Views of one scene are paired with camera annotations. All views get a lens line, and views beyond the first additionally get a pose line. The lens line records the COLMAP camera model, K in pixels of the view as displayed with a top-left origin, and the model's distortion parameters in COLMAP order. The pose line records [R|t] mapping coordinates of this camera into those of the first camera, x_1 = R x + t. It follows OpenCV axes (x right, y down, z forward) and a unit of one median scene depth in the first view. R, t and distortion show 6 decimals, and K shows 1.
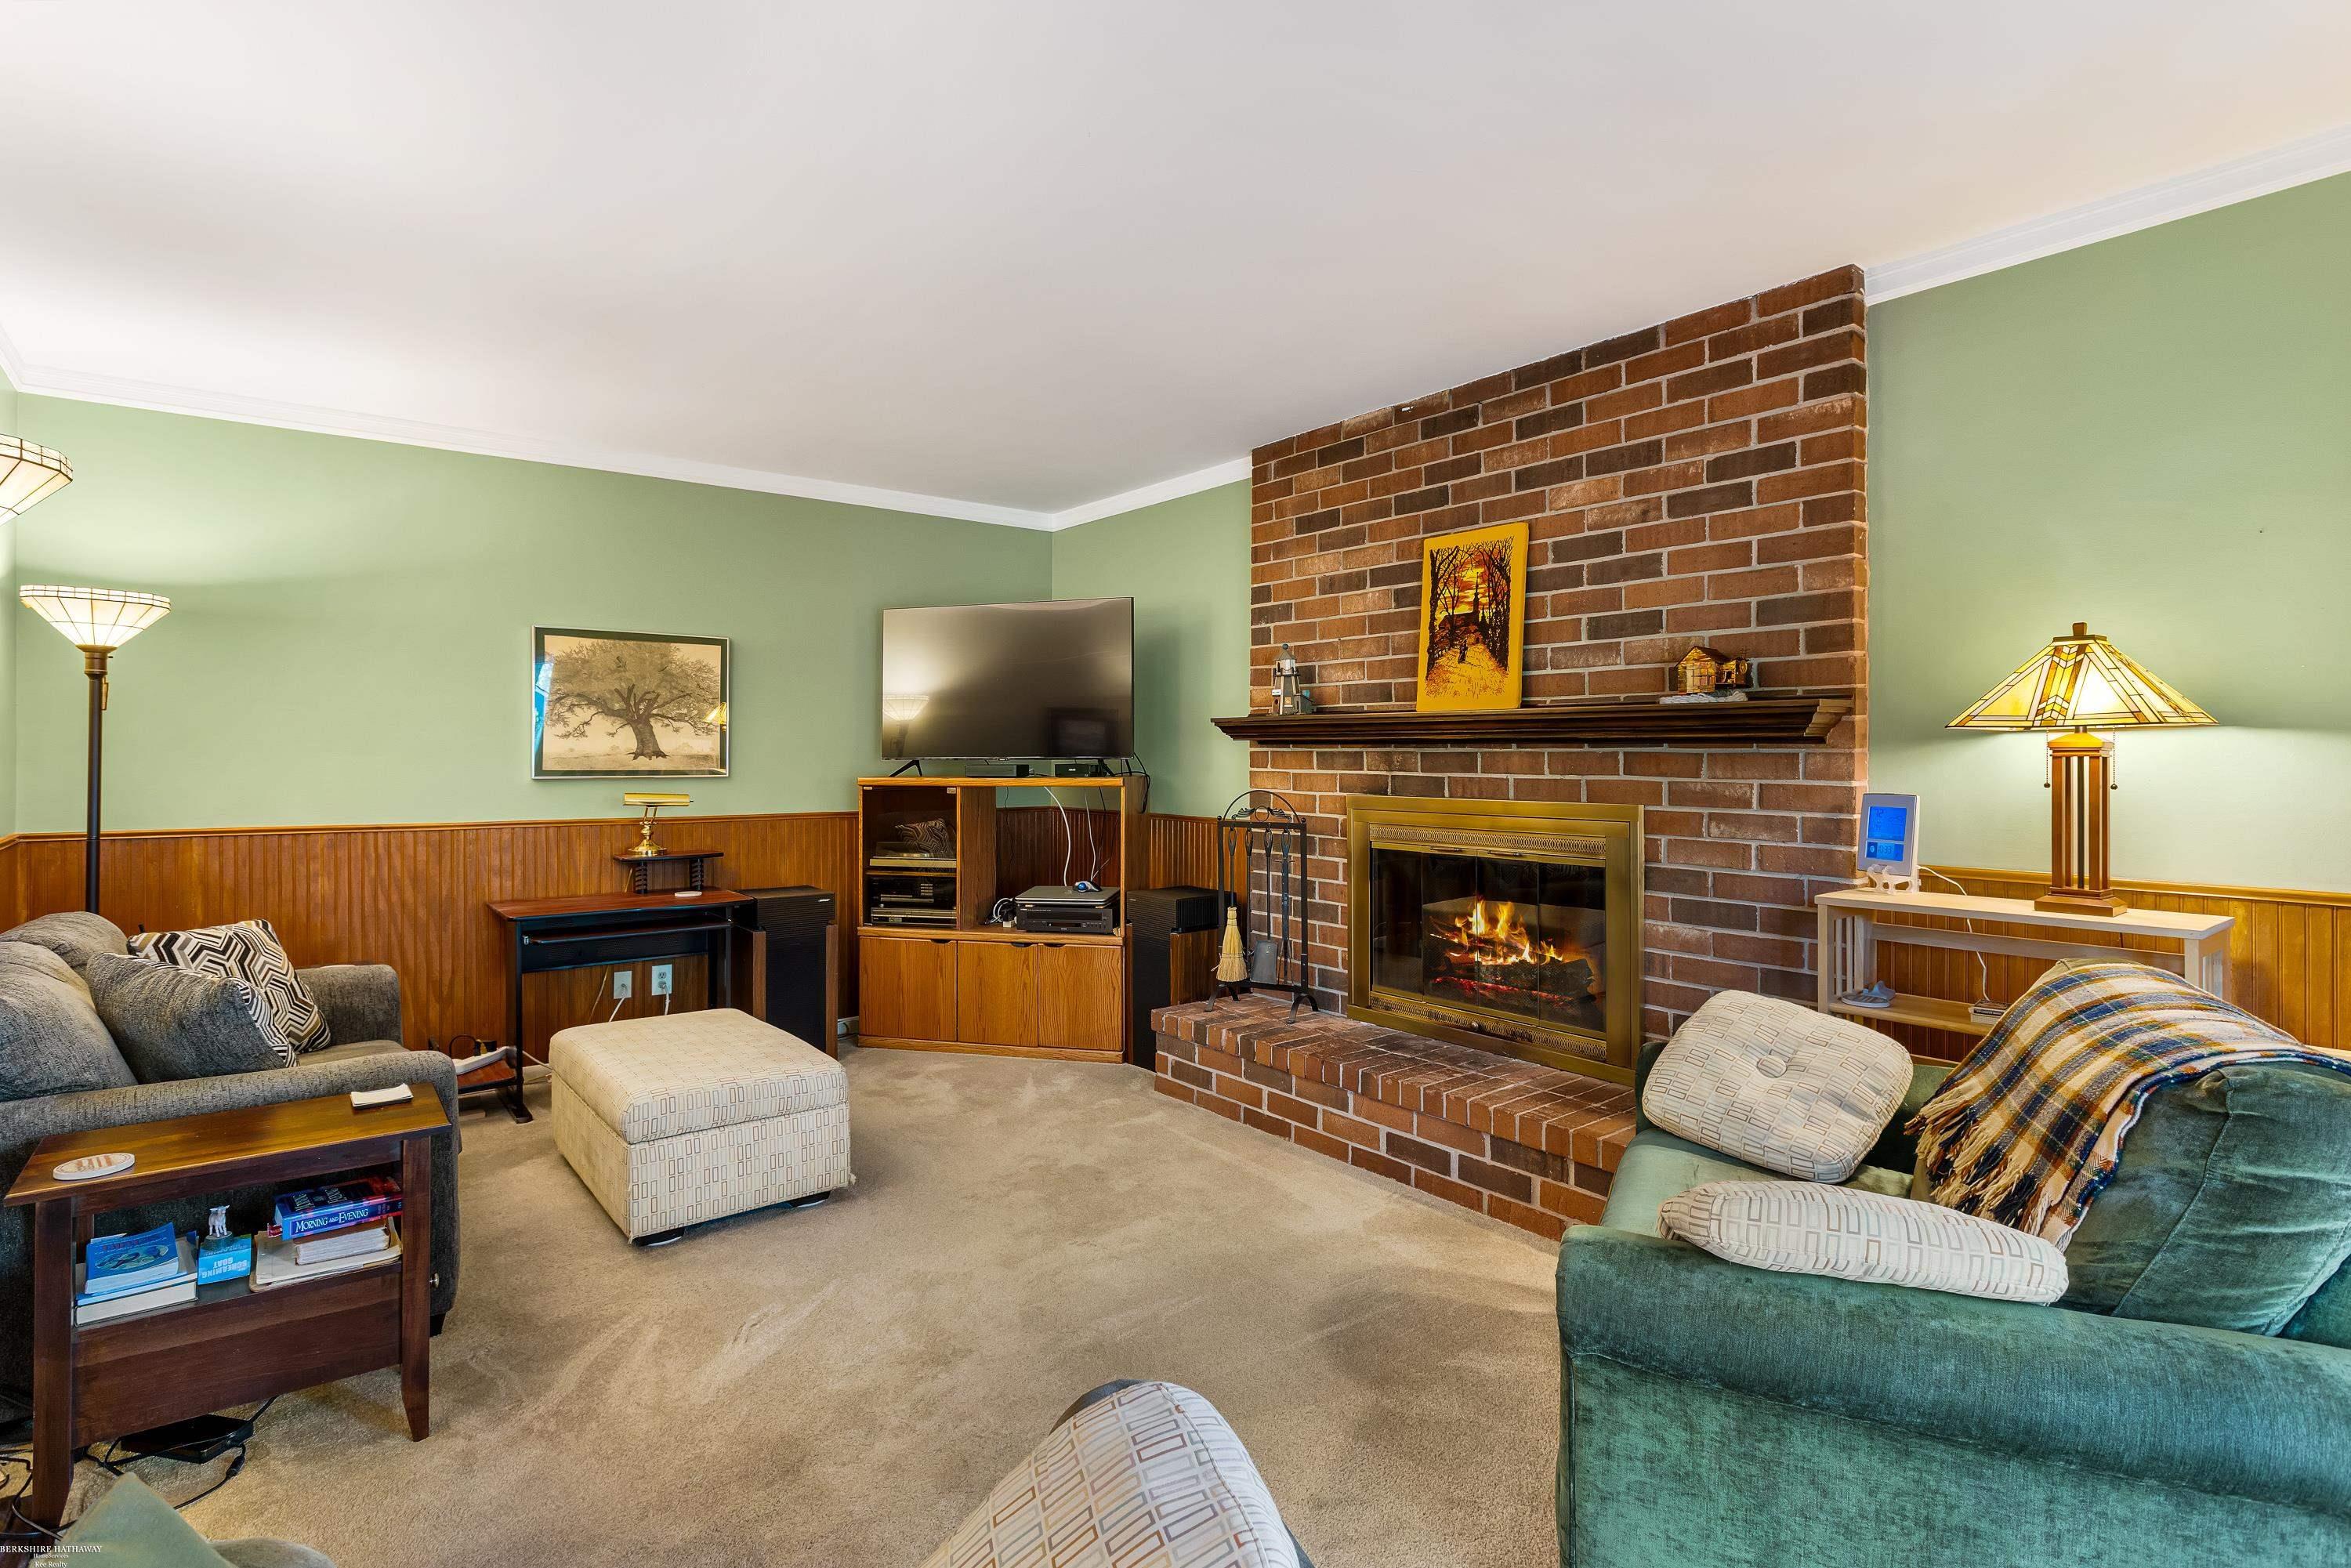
lens RADIAL K [[1132.5, 0, 1175.5], [0, 1132.5, 784.0], [0, 0, 1]] dist [-0.003200, -0.000146]
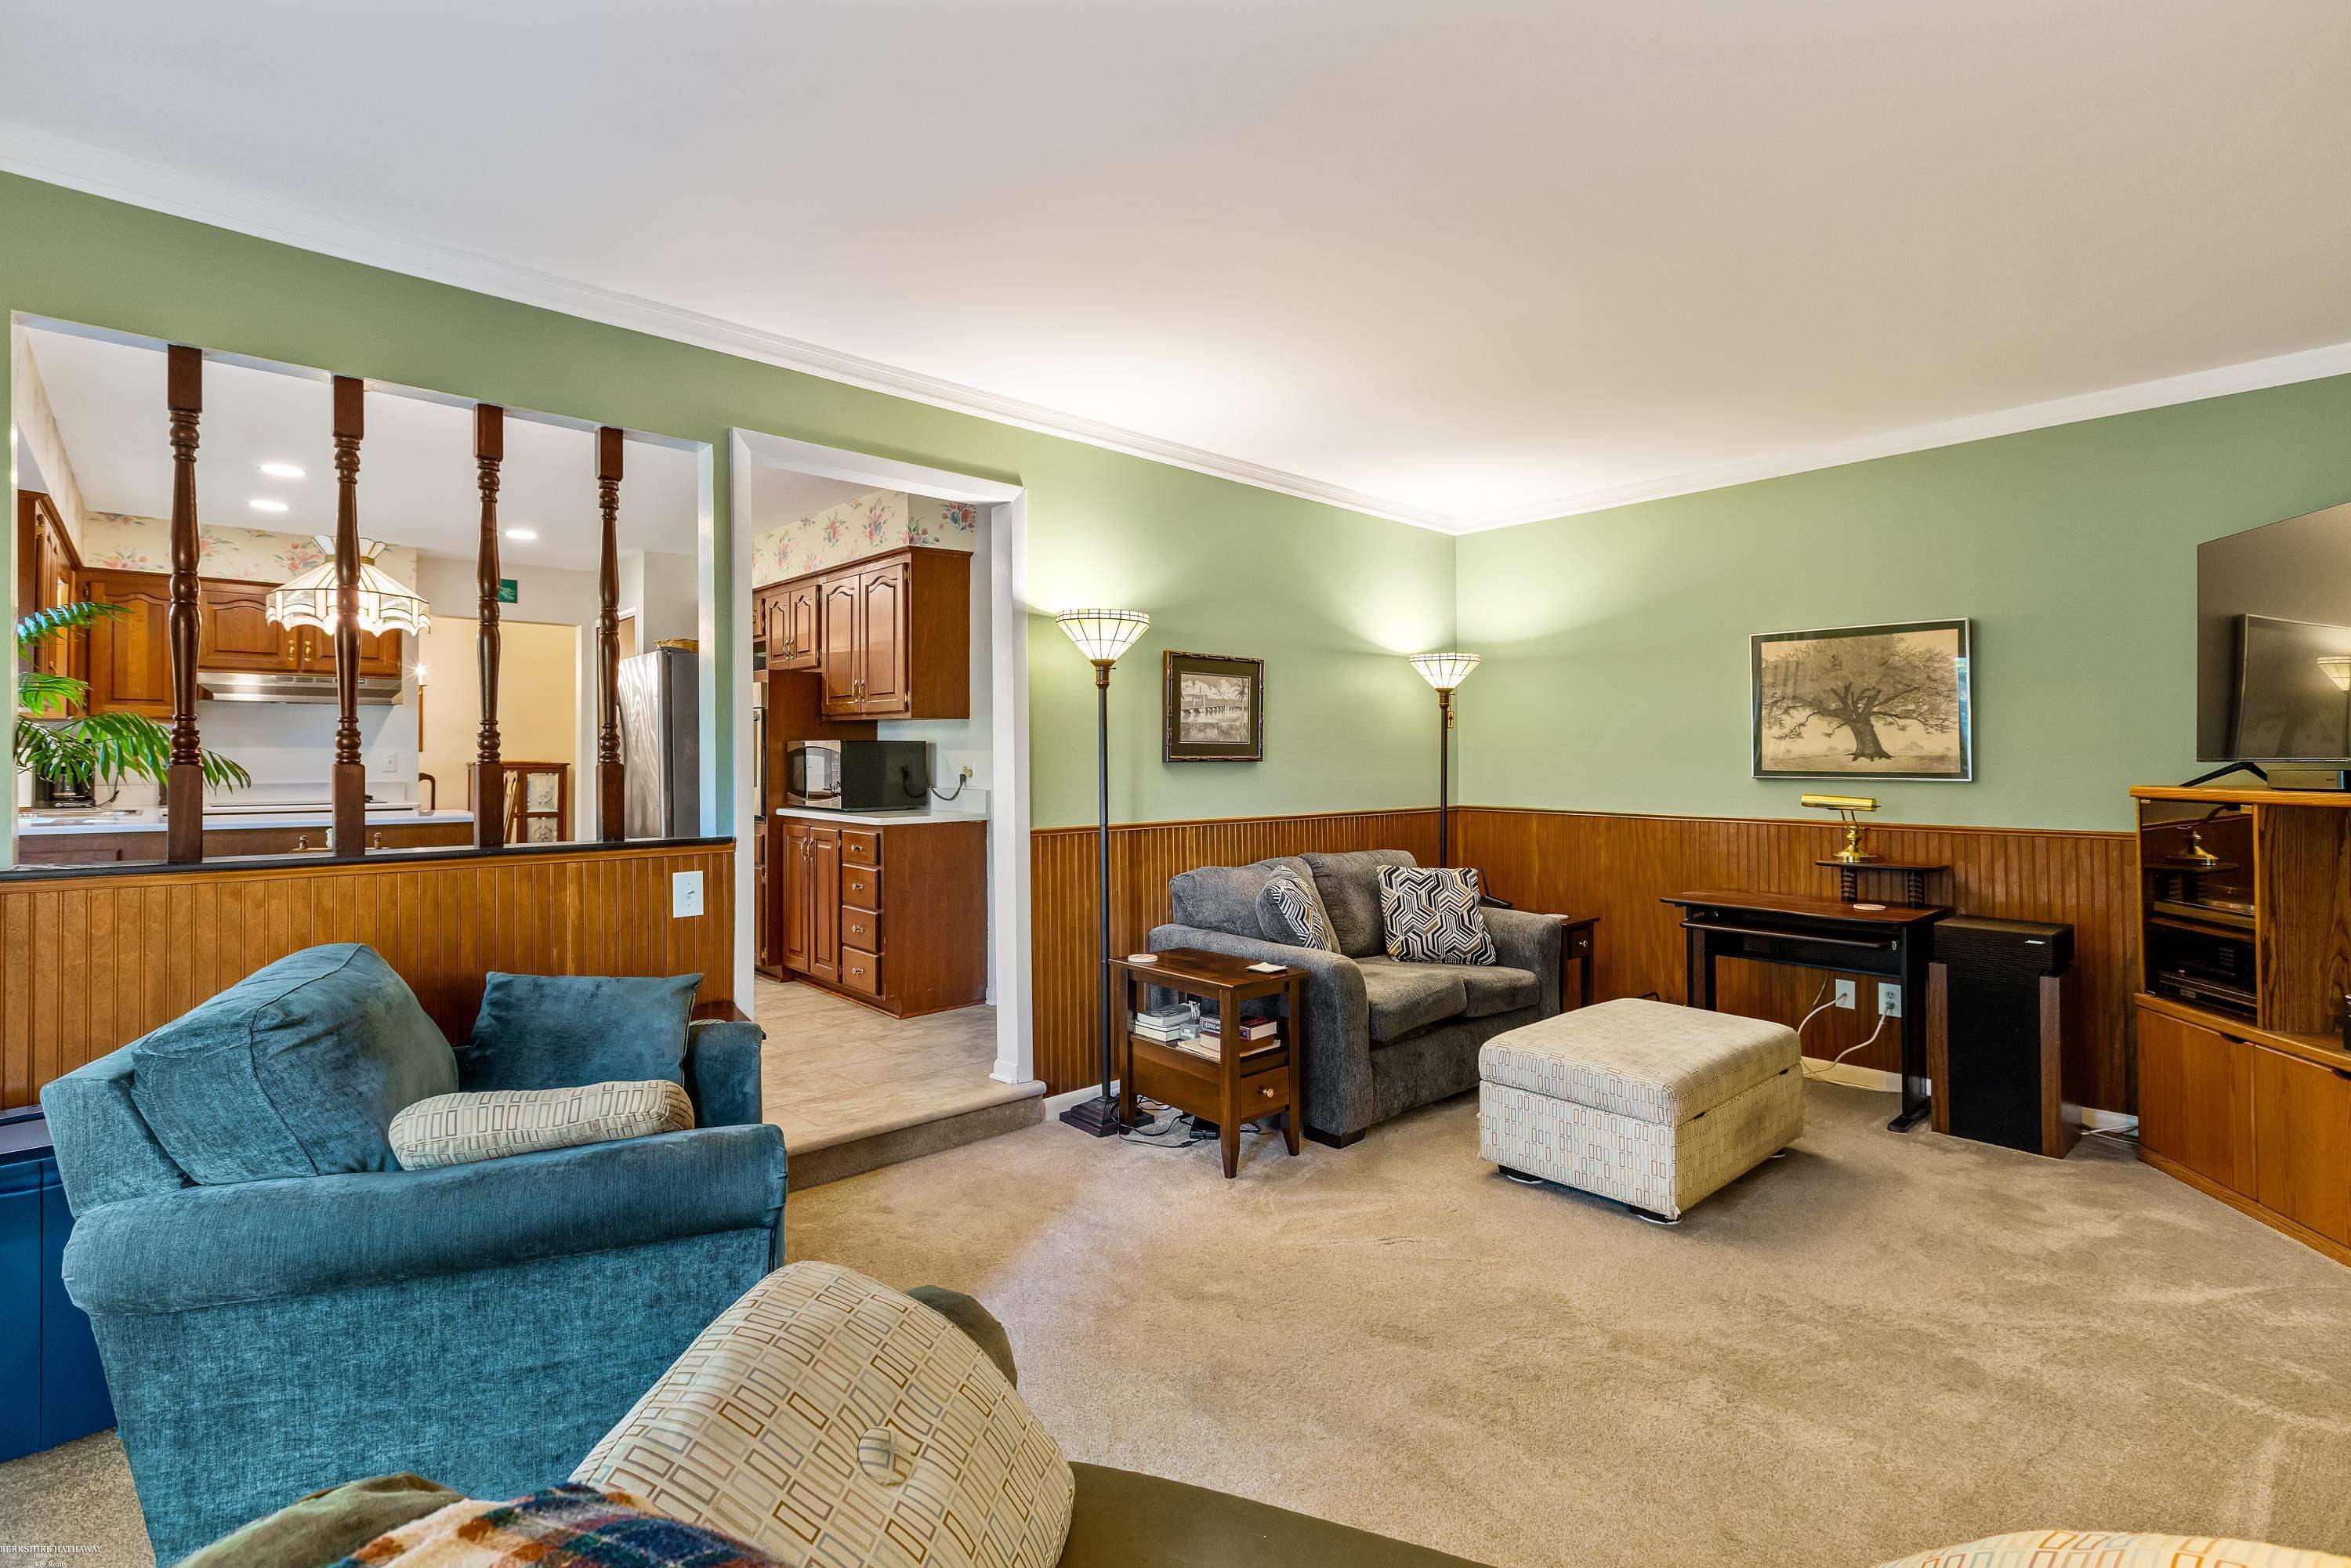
lens RADIAL K [[1104.5, 0, 1176.9], [0, 1104.5, 760.0], [0, 0, 1]] dist [0.000955, 0.000055]
pose [[0.069029, 0.000656, -0.997614, 0.421659], [-0.023829, 0.999716, -0.000991, -0.007724], [0.997330, 0.023841, 0.069025, 0.372960]]
